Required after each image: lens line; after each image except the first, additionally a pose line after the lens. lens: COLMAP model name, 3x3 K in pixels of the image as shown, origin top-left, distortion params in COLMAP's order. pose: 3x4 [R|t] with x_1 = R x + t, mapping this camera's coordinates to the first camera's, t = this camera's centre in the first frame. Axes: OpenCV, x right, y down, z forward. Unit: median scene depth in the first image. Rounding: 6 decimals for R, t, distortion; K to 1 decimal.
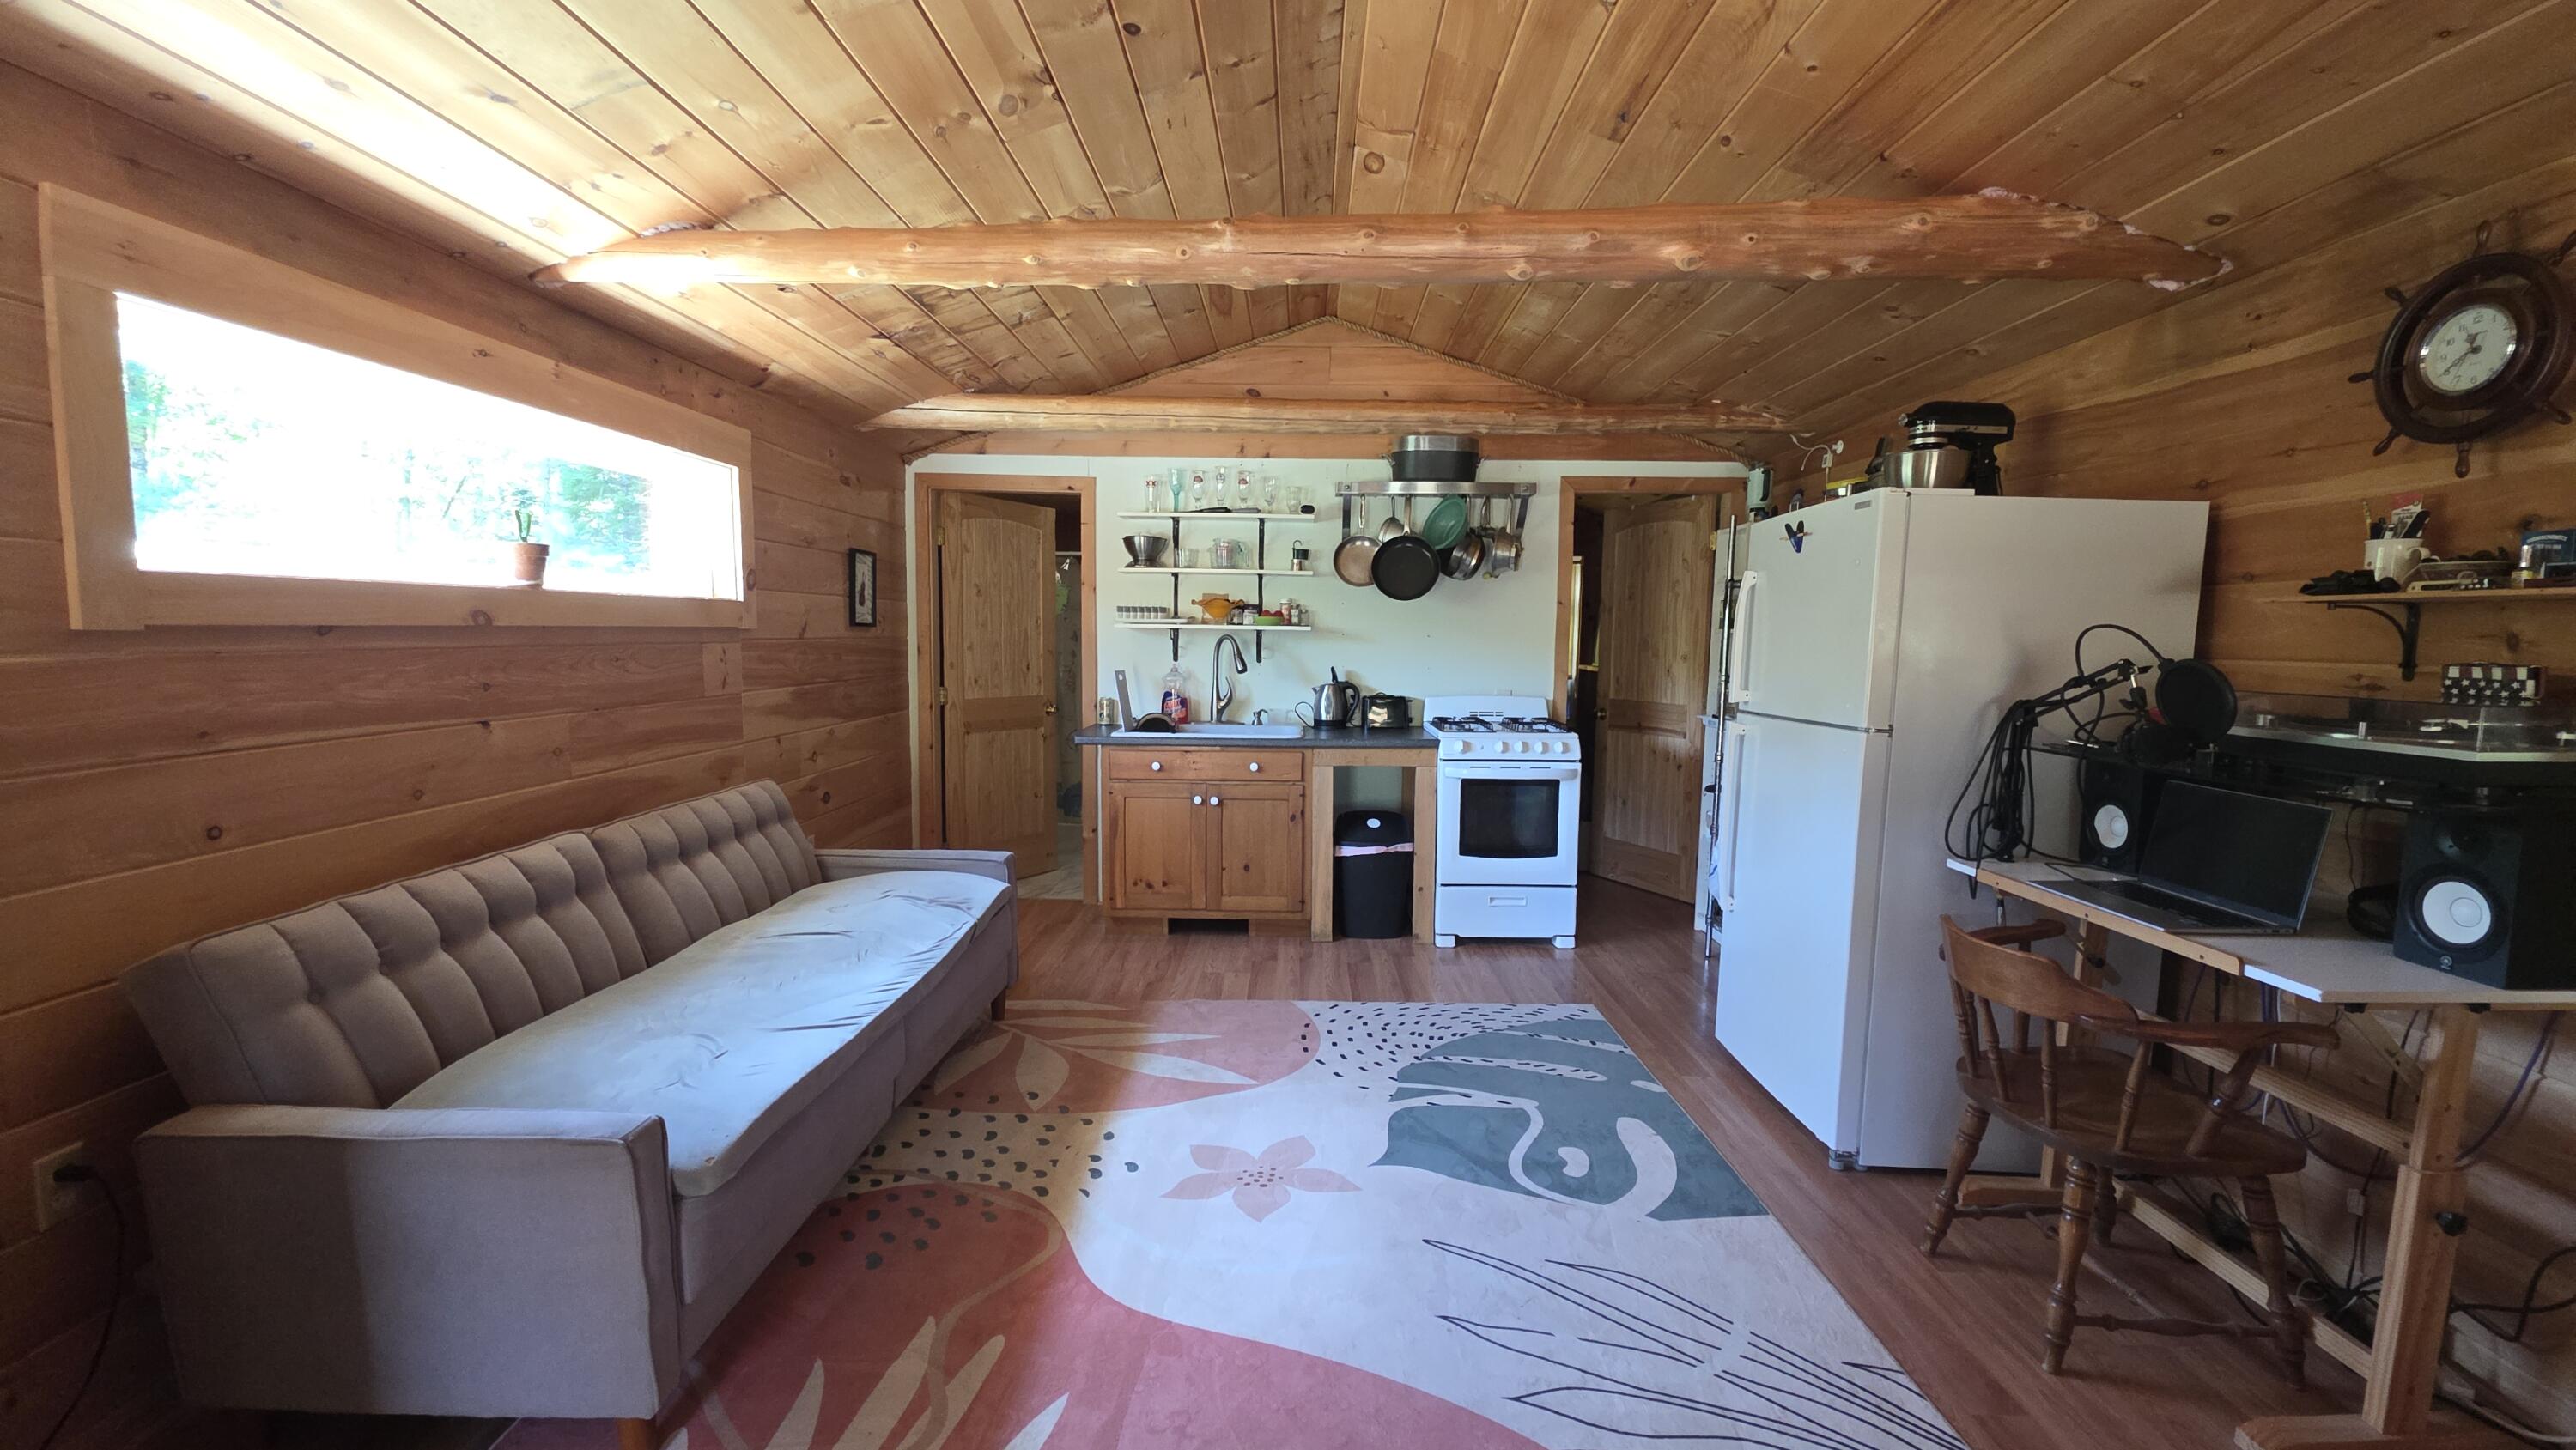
lens RADIAL K [[1030.5, 0, 1275.5], [0, 1030.5, 732.3], [0, 0, 1]] dist [0.013572, -0.008478]
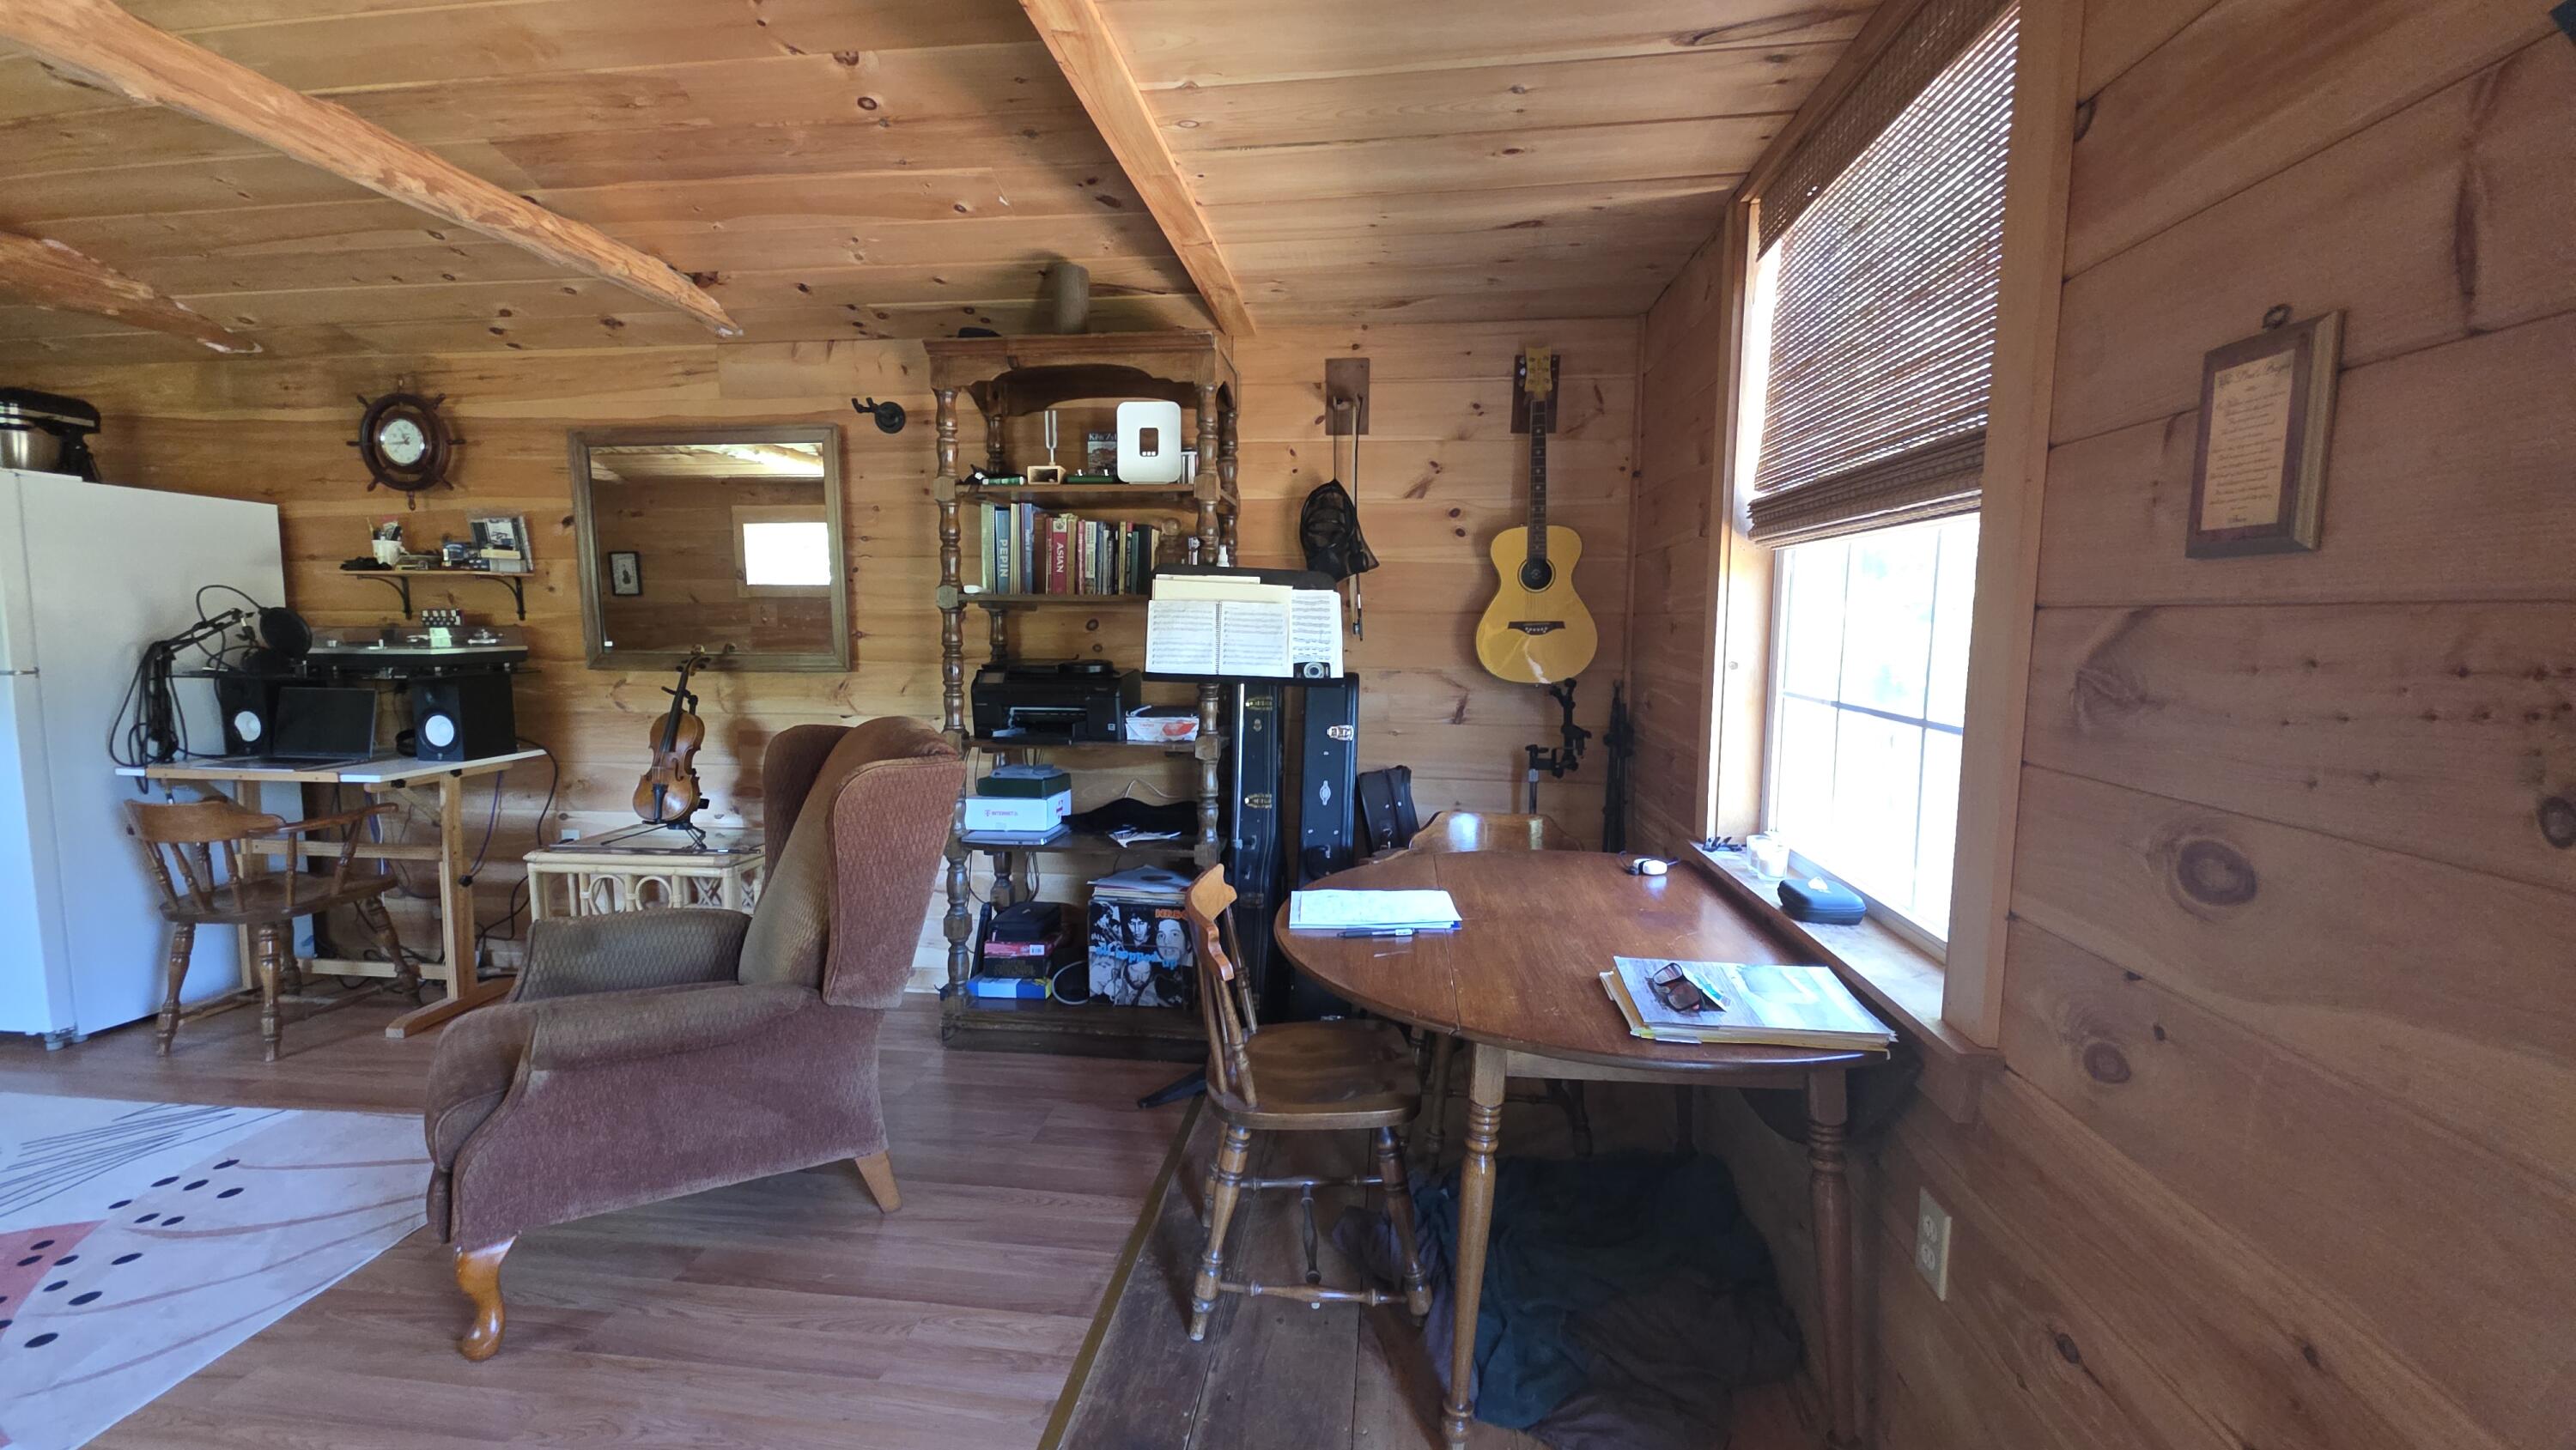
lens RADIAL K [[1030.5, 0, 1275.5], [0, 1030.5, 732.3], [0, 0, 1]] dist [0.013572, -0.008478]
pose [[0.103579, -0.112358, 0.988255, -0.522956], [0.095262, 0.990152, 0.102589, 0.096500], [-0.990049, 0.083517, 0.113263, -0.642786]]
